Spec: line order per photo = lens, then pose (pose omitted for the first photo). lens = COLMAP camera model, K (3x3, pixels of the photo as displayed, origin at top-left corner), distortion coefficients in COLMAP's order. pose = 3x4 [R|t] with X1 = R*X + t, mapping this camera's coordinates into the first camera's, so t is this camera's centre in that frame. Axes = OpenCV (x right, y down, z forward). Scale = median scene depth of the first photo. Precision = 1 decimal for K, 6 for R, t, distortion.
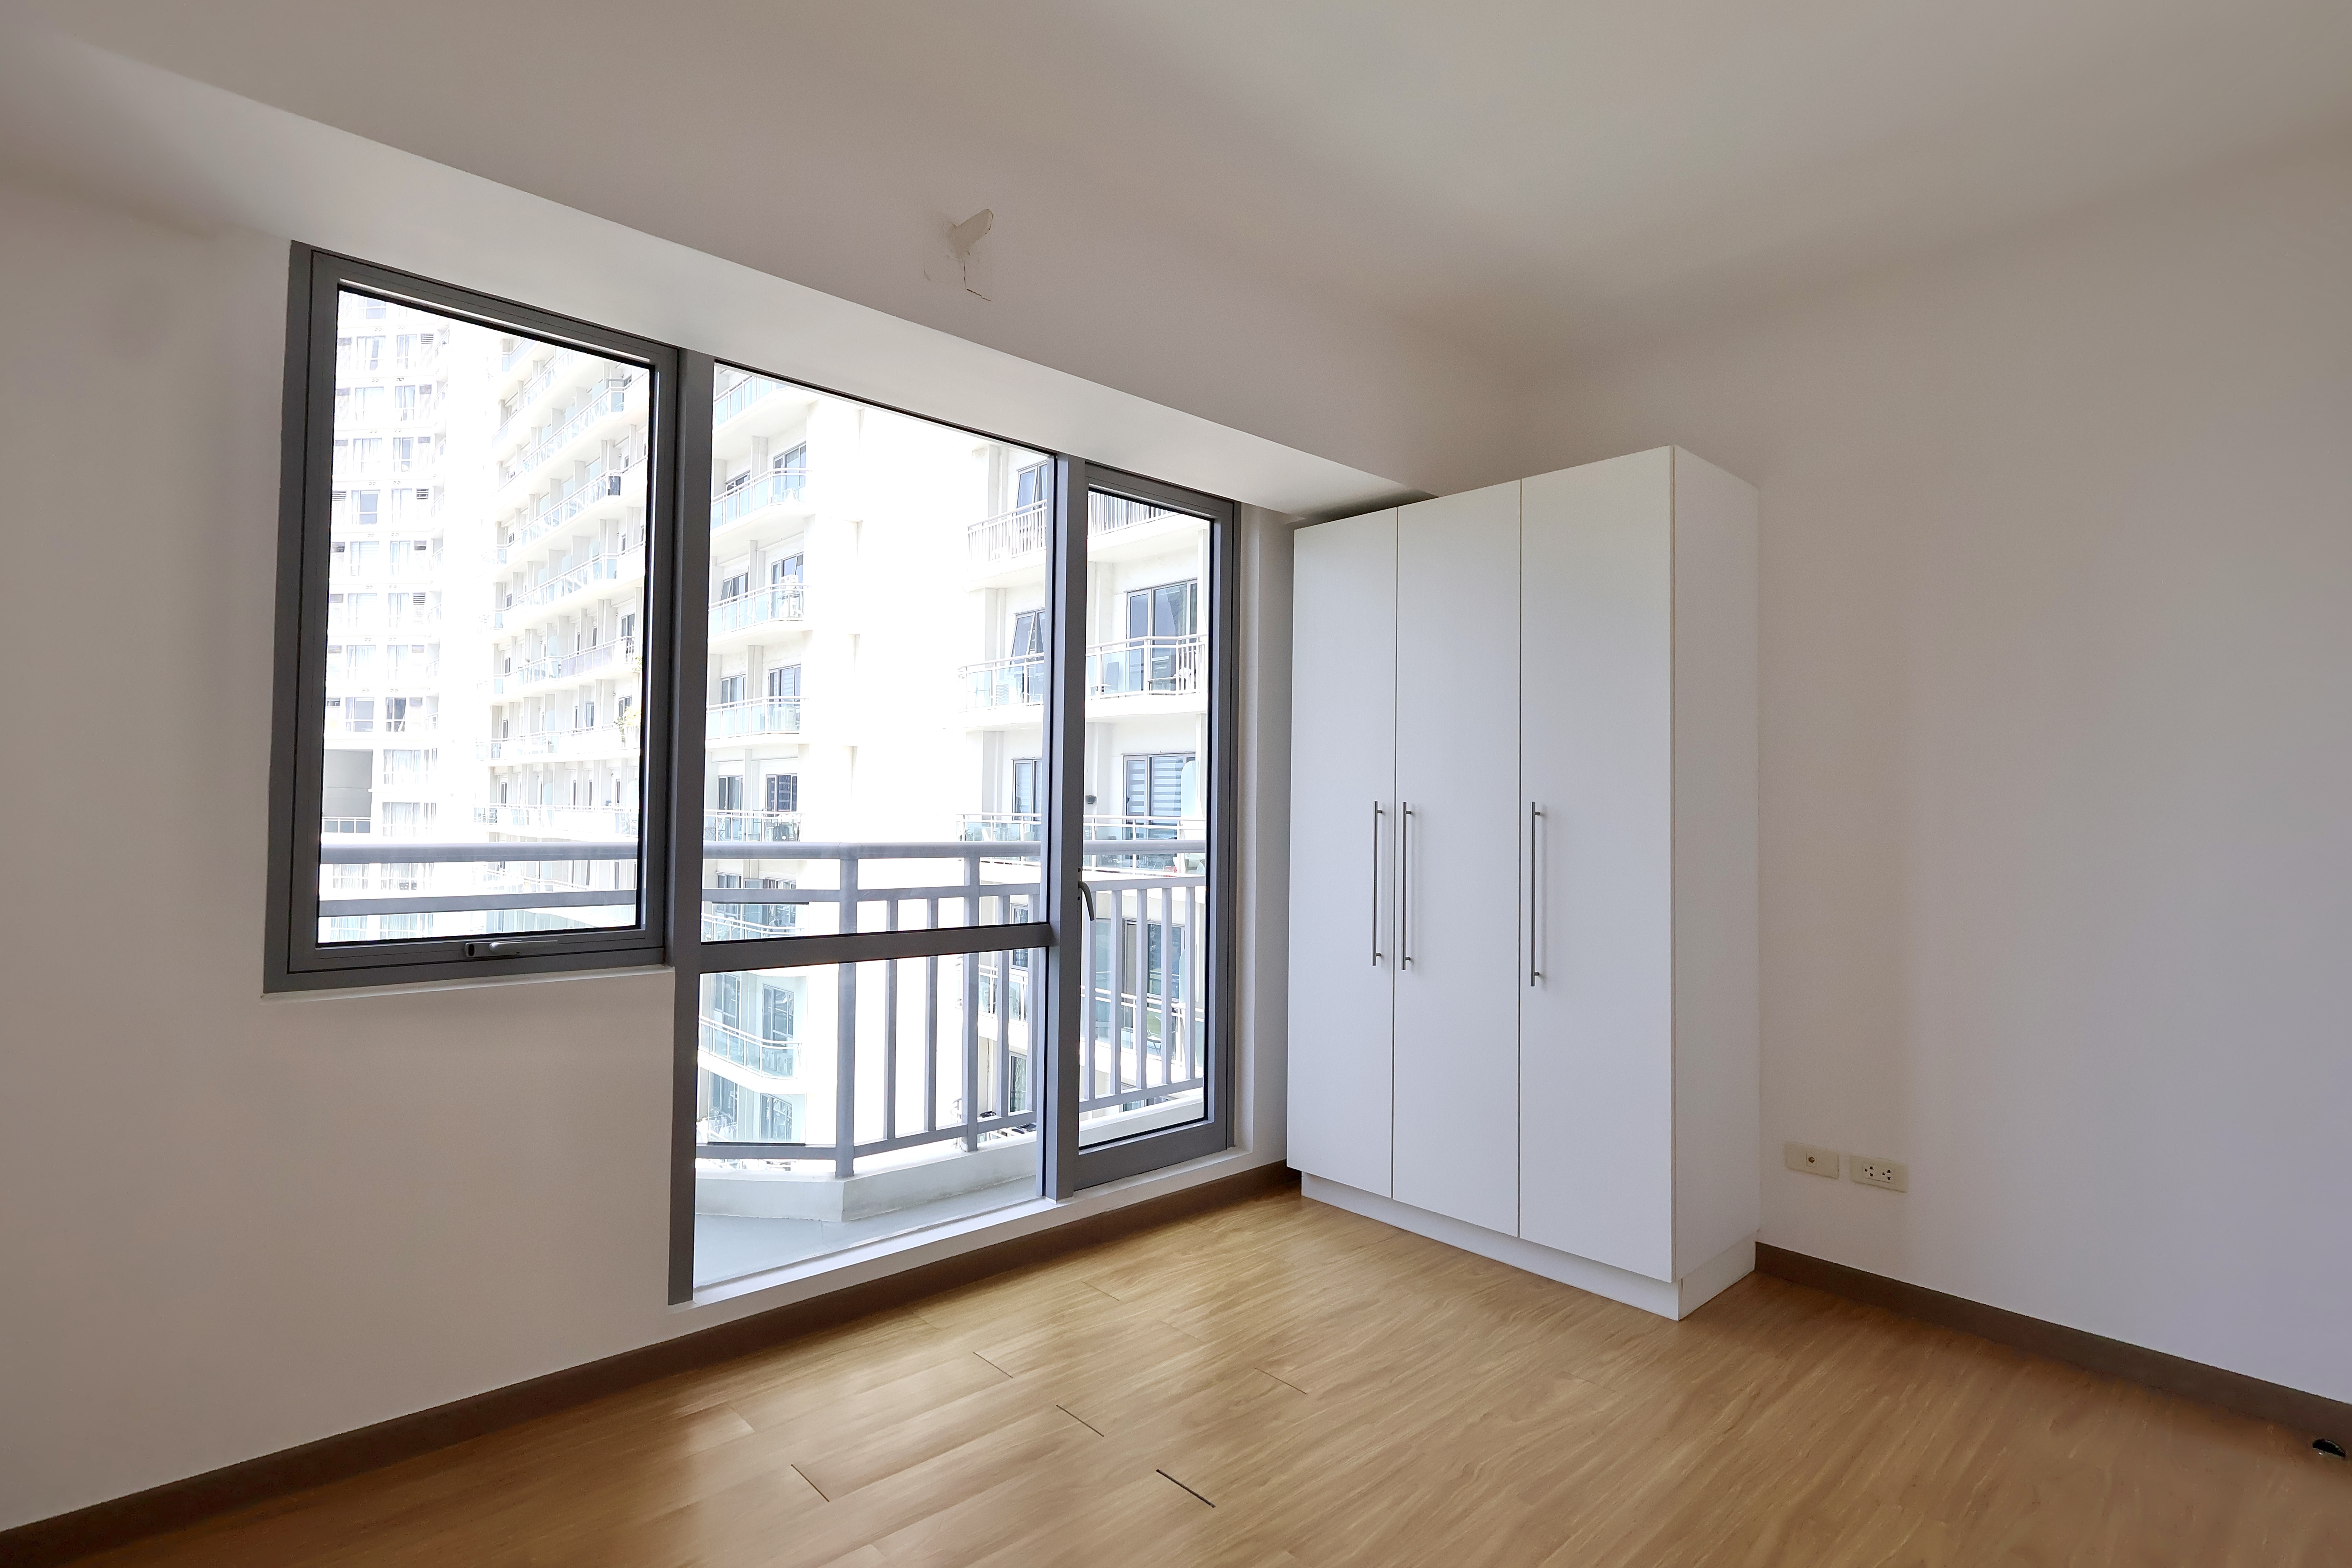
lens RADIAL K [[1148.4, 0, 1176.0], [0, 1148.4, 784.0], [0, 0, 1]] dist [-0.002778, 0.001088]
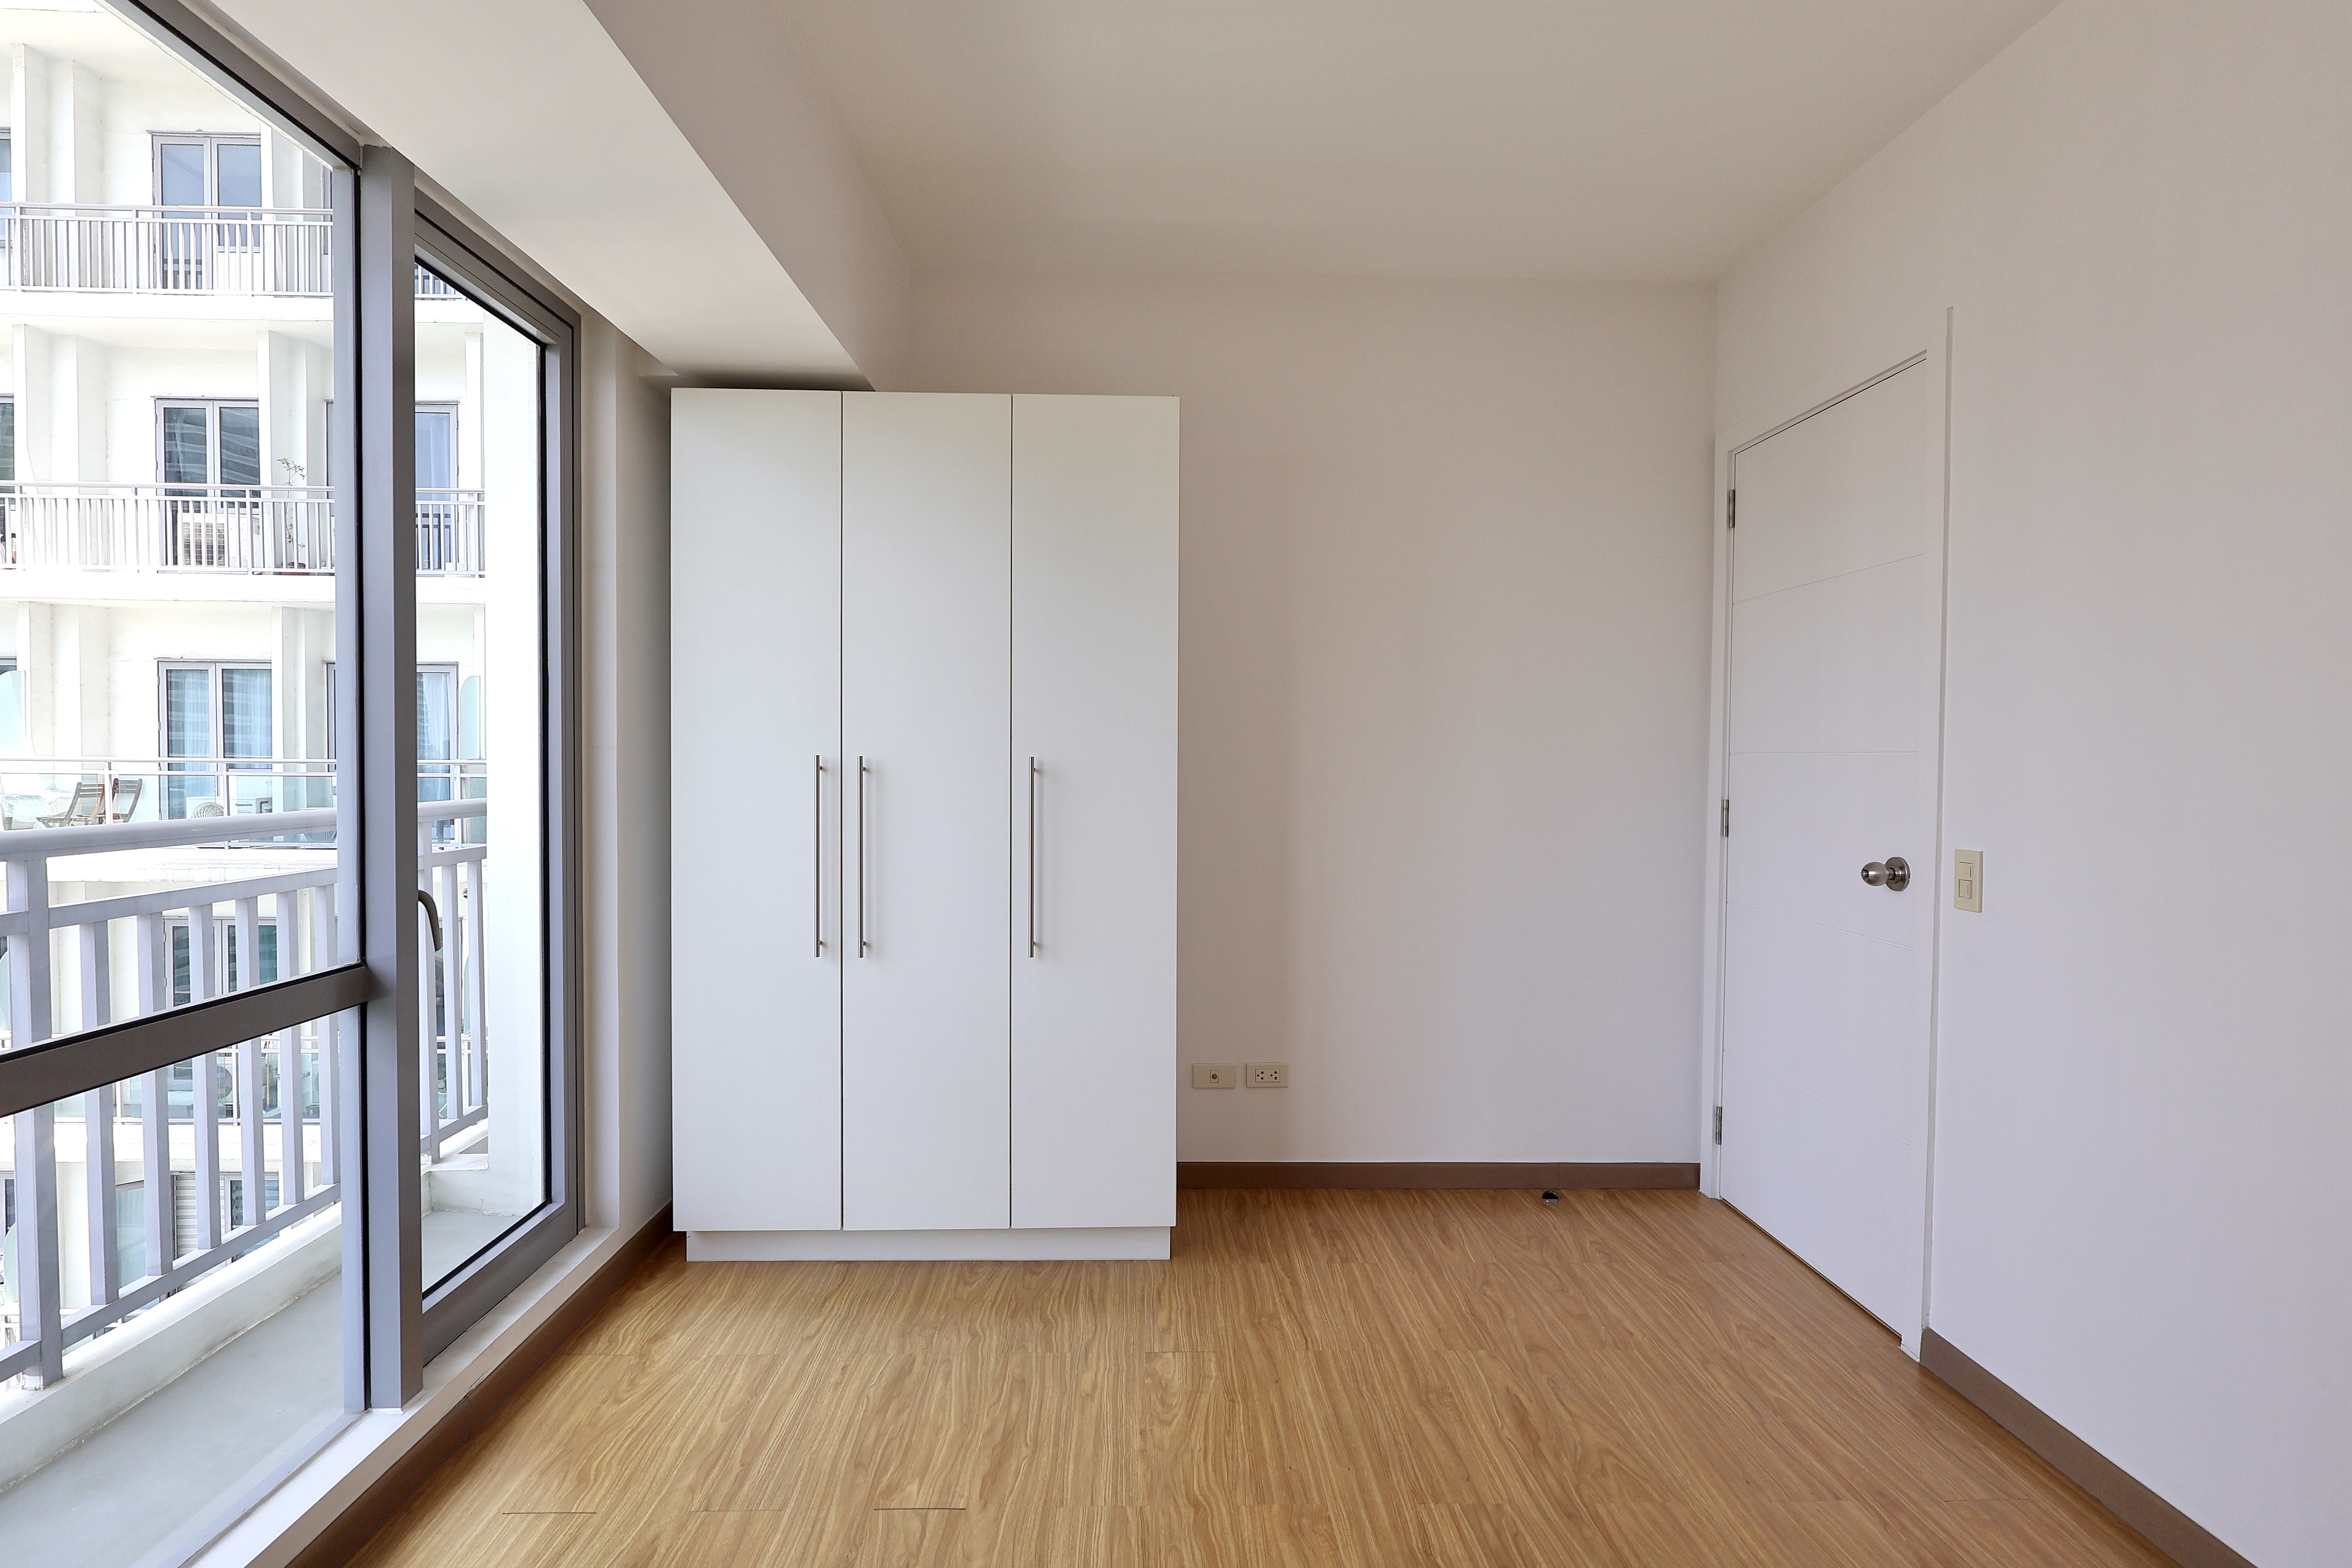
lens RADIAL K [[1148.4, 0, 1176.0], [0, 1148.4, 784.0], [0, 0, 1]] dist [-0.002778, 0.001088]
pose [[0.657464, -0.027294, 0.752992, -0.290429], [-0.018164, 0.998479, 0.052053, -0.012433], [-0.753267, -0.047900, 0.655968, 0.300413]]
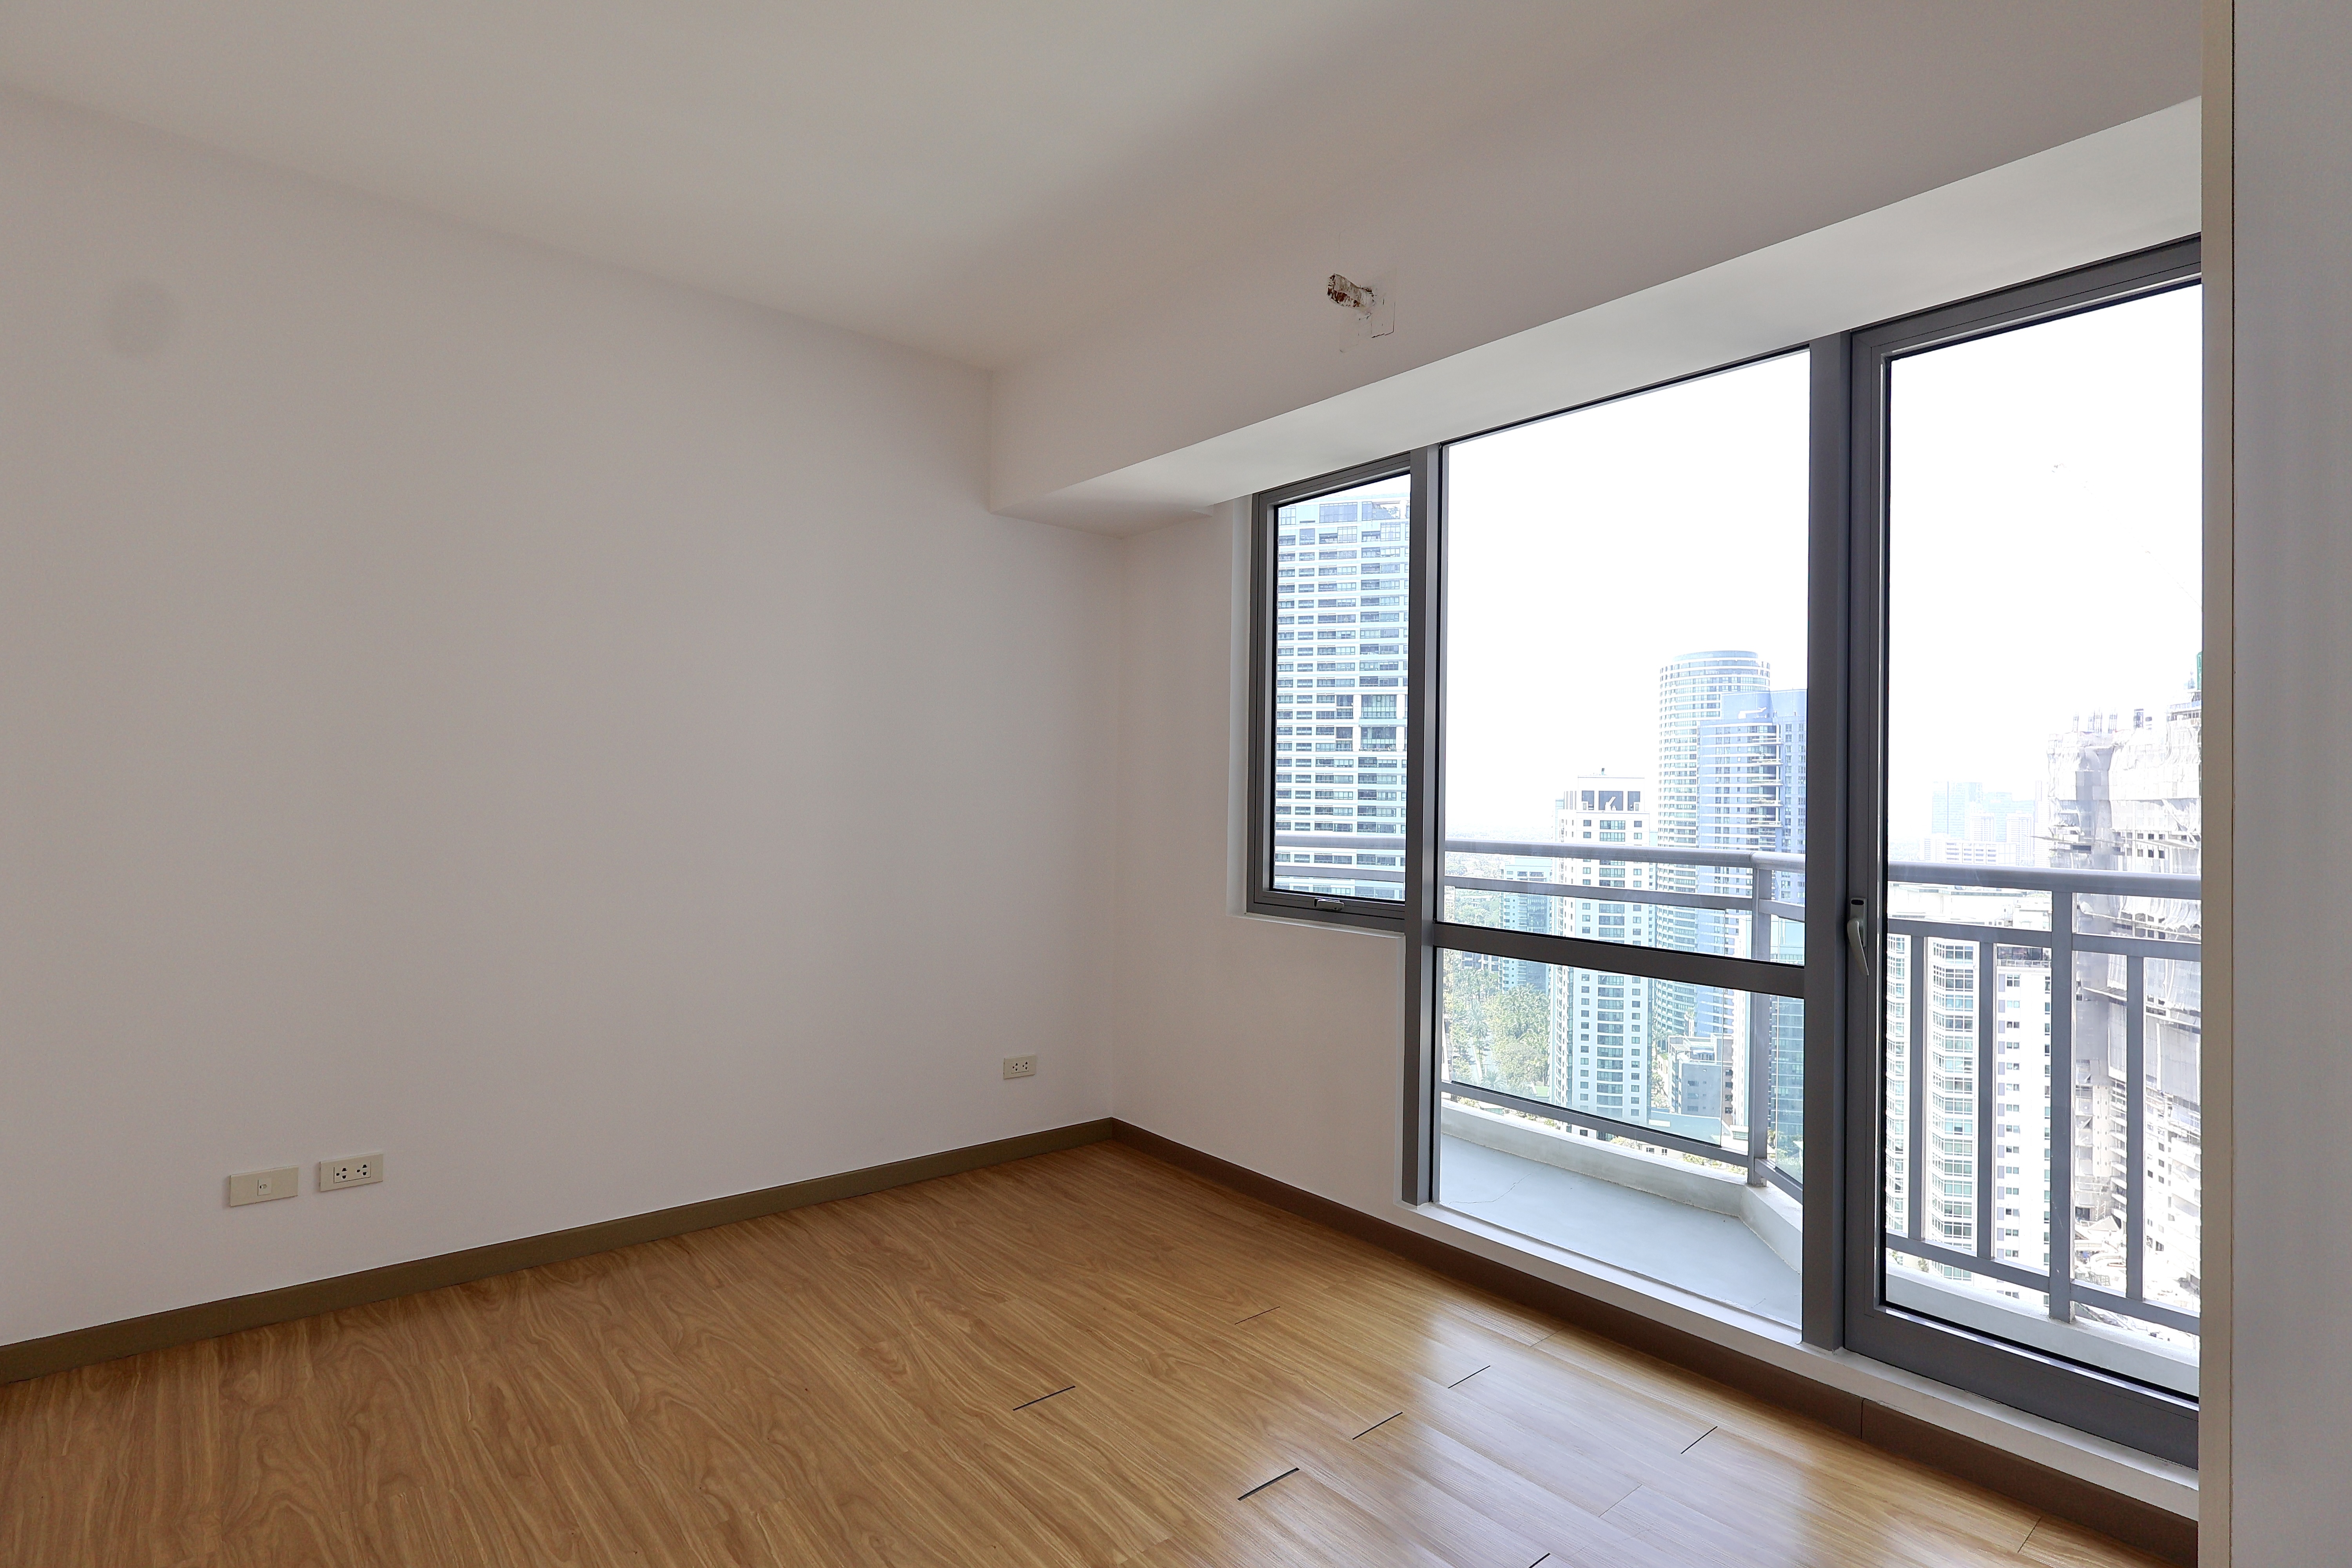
lens RADIAL K [[1148.4, 0, 1176.0], [0, 1148.4, 784.0], [0, 0, 1]] dist [-0.002778, 0.001088]
pose [[-0.048836, -0.028906, -0.998388, 0.681551], [0.007193, 0.999545, -0.029291, 0.020450], [0.998781, -0.008612, -0.048606, 0.642821]]
